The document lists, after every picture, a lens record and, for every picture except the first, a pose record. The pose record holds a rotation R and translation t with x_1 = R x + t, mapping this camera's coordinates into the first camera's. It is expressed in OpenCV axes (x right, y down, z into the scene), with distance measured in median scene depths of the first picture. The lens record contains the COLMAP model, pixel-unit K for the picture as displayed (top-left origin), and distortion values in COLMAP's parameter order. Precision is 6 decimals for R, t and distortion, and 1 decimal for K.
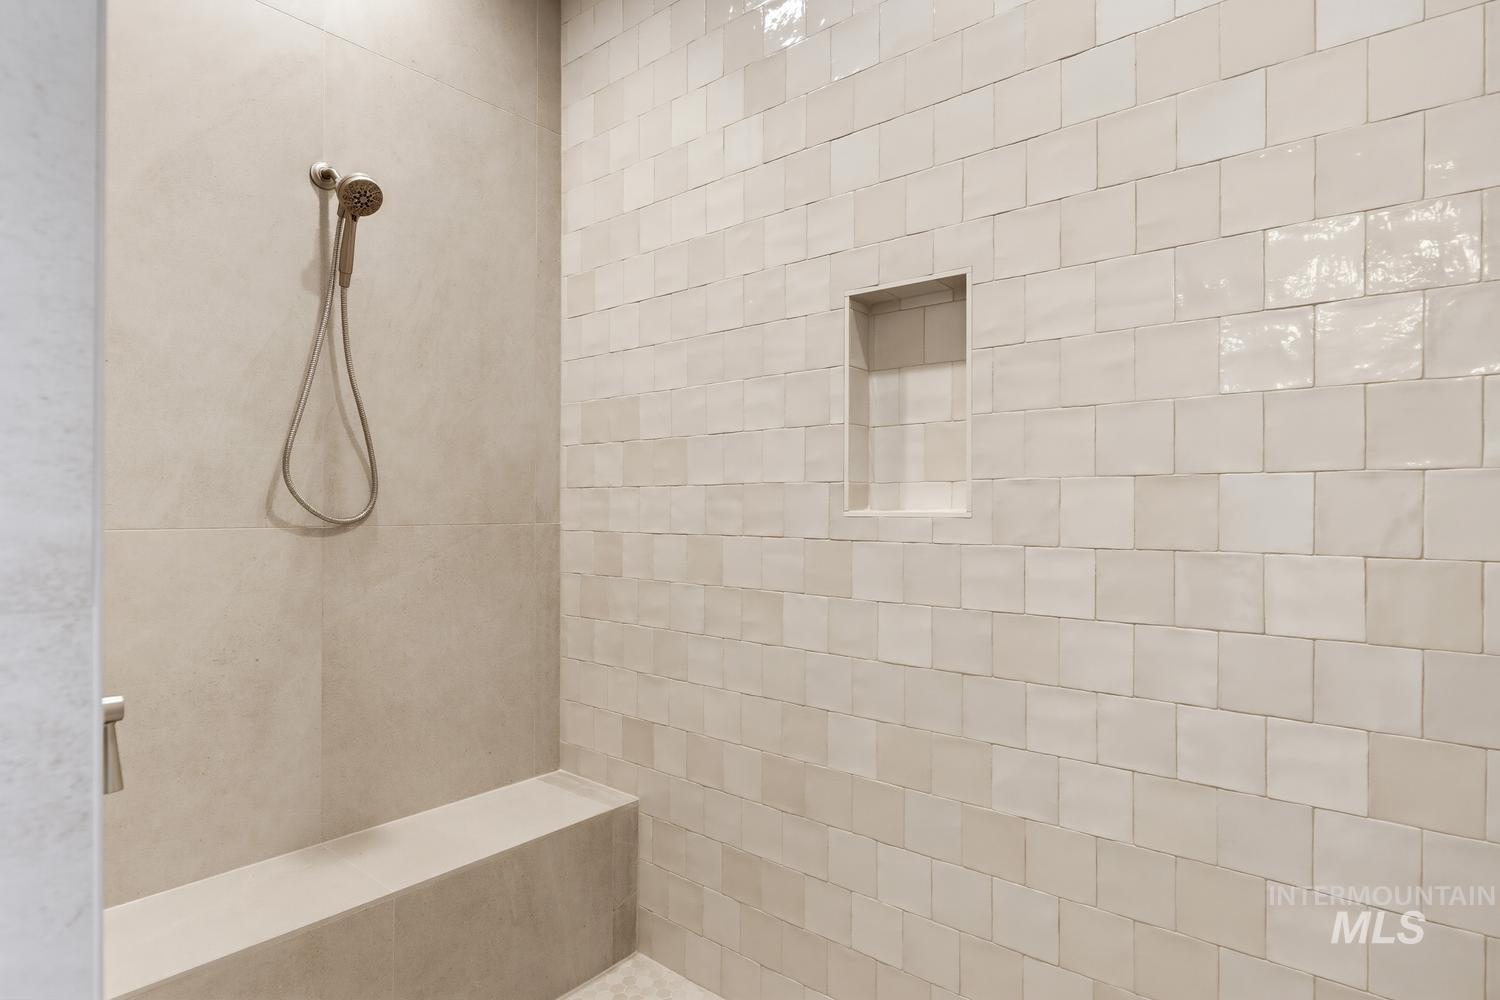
lens RADIAL K [[822.7, 0, 760.3], [0, 822.7, 501.1], [0, 0, 1]] dist [0.001233, -0.001173]
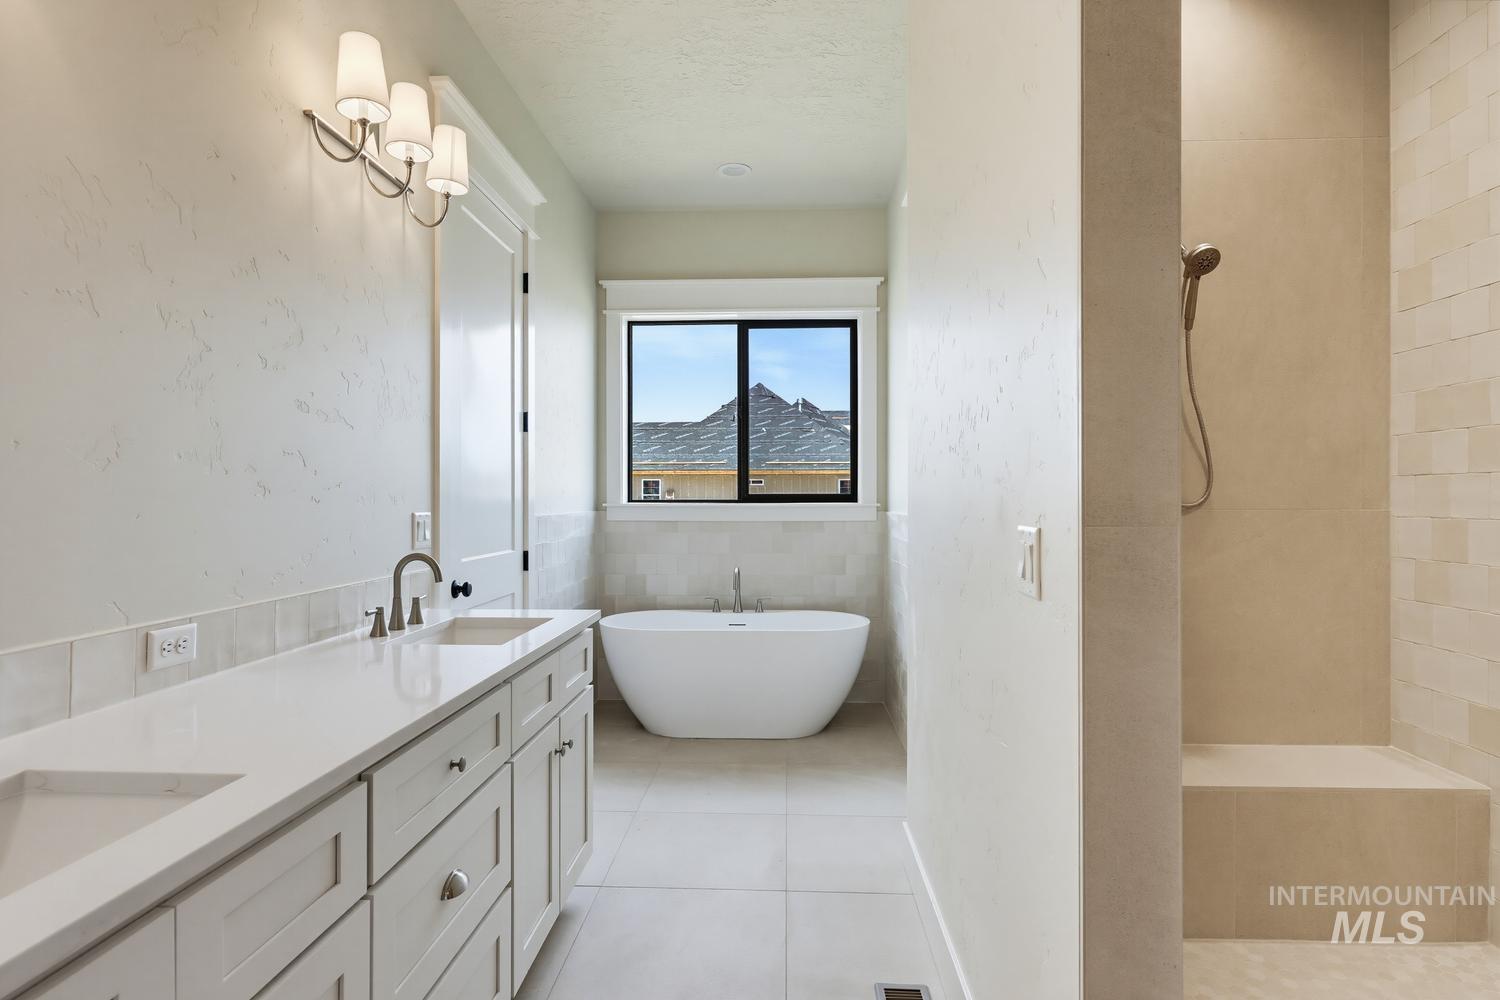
lens RADIAL K [[809.5, 0, 751.8], [0, 809.5, 495.9], [0, 0, 1]] dist [0.000983, 0.001123]
pose [[0.618189, -0.000110, -0.786029, 0.065514], [0.010690, 0.999909, 0.008268, -0.007718], [0.785957, -0.013514, 0.618134, -0.277013]]
